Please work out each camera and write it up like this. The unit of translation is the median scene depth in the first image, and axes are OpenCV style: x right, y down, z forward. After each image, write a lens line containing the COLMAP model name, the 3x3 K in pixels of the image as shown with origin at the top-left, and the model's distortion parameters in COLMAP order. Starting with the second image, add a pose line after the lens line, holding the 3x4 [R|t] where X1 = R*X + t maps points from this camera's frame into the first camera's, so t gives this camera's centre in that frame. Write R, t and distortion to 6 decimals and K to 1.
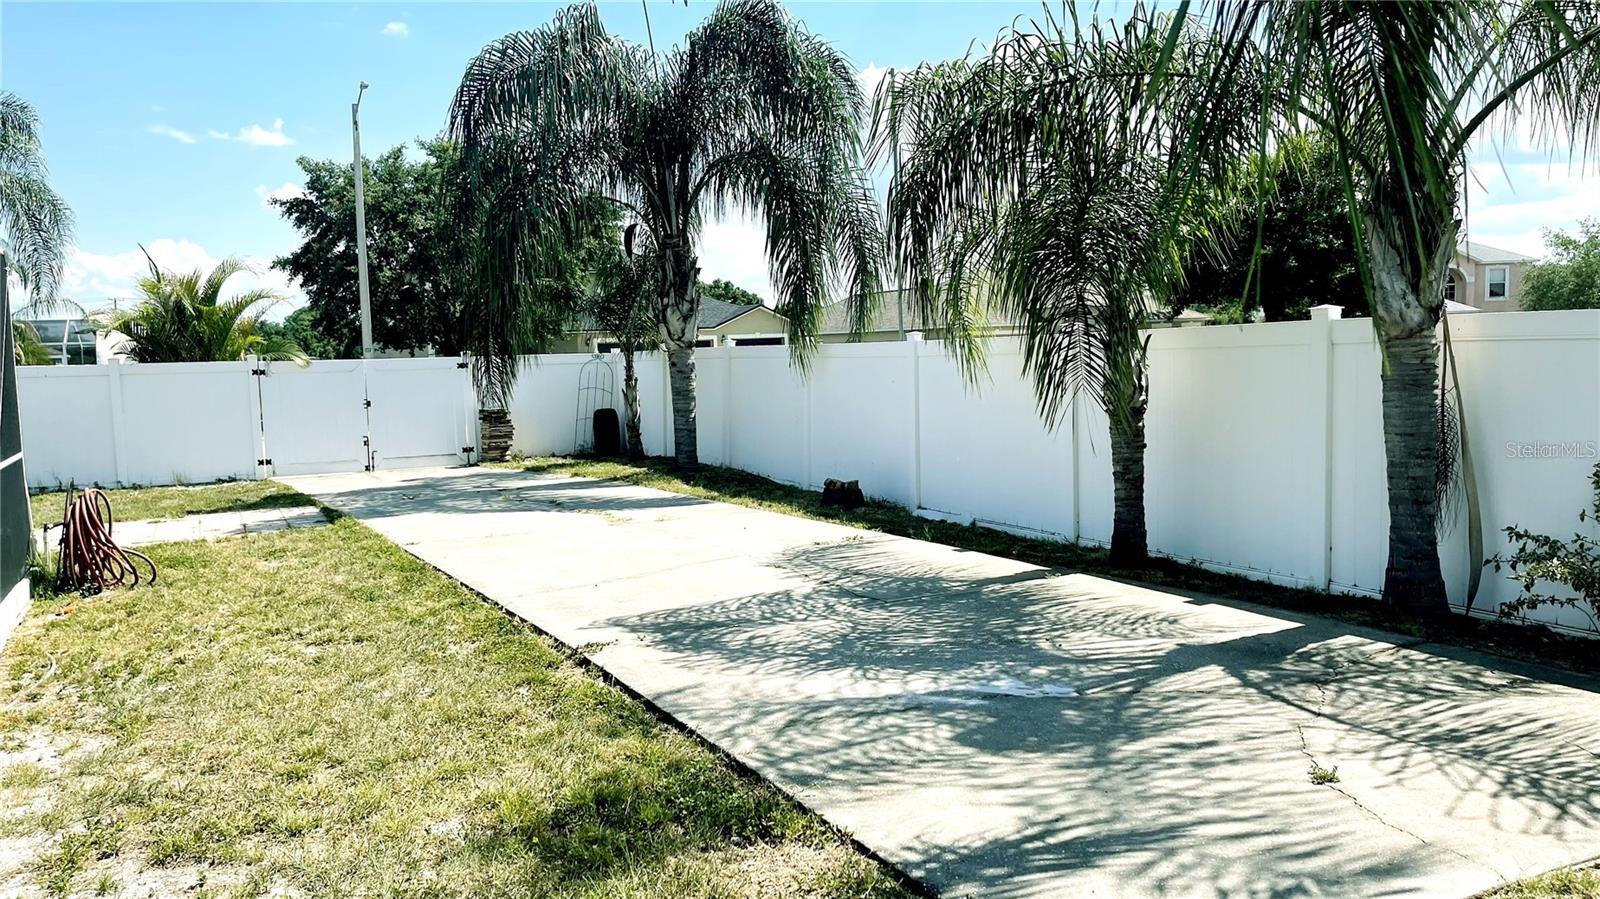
lens RADIAL K [[1212.4, 0, 797.0], [0, 1212.4, 459.6], [0, 0, 1]] dist [0.021976, -0.026891]
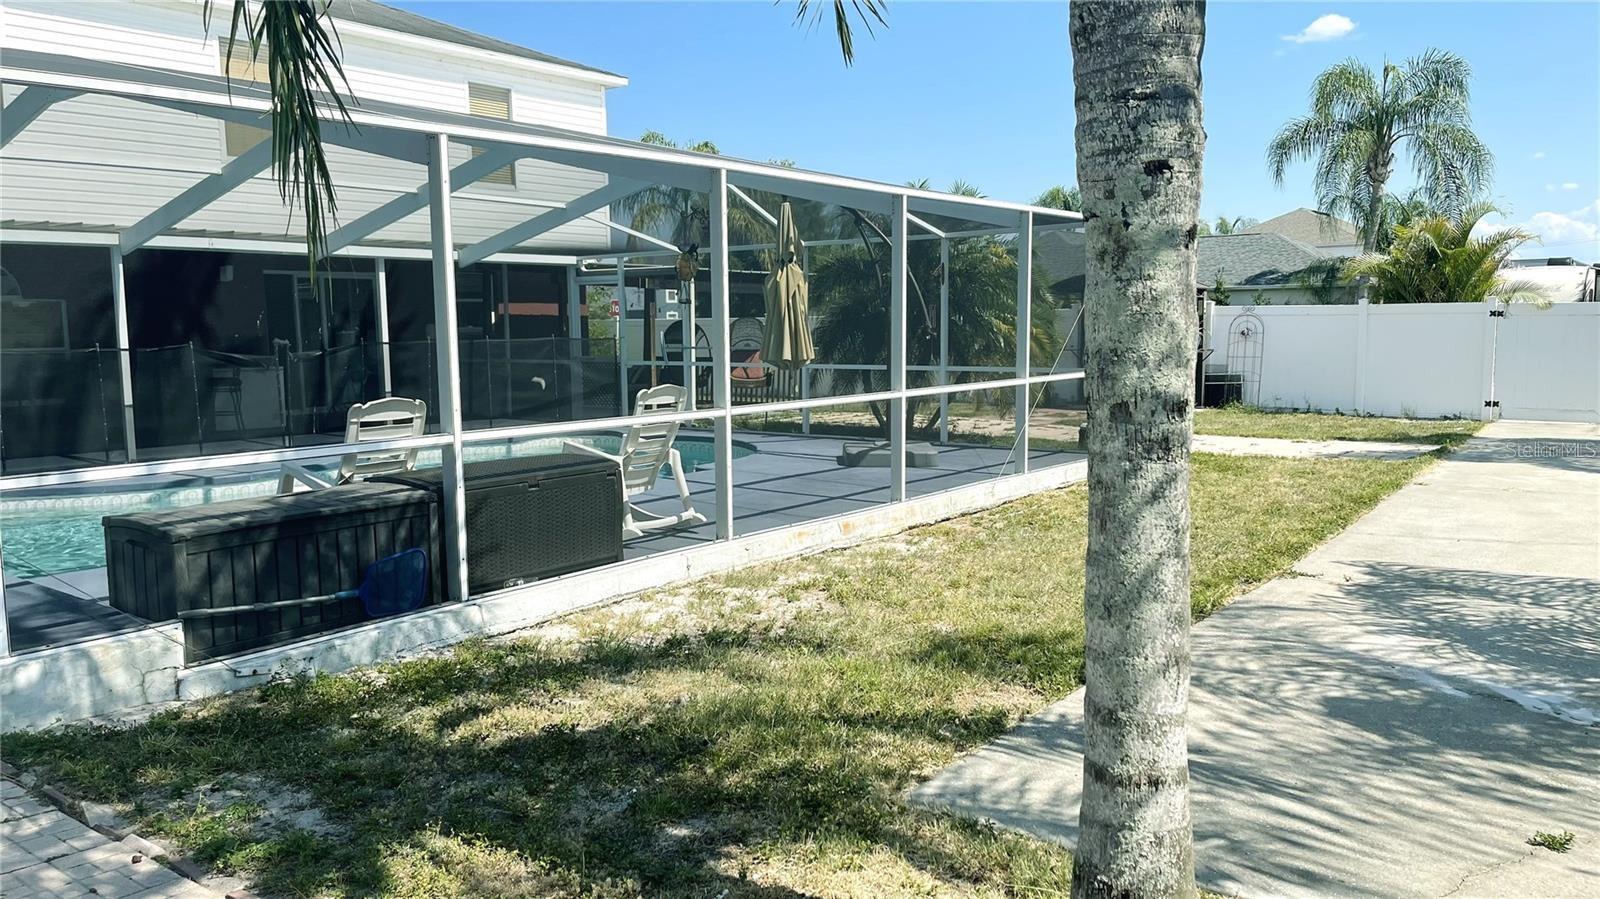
lens RADIAL K [[1212.4, 0, 802.5], [0, 1212.4, 443.5], [0, 0, 1]] dist [0.021976, -0.026891]
pose [[0.420344, 0.111727, -0.900460, 0.819400], [-0.077326, 0.993191, 0.087136, -0.030148], [0.904064, 0.033002, 0.426121, 0.178326]]
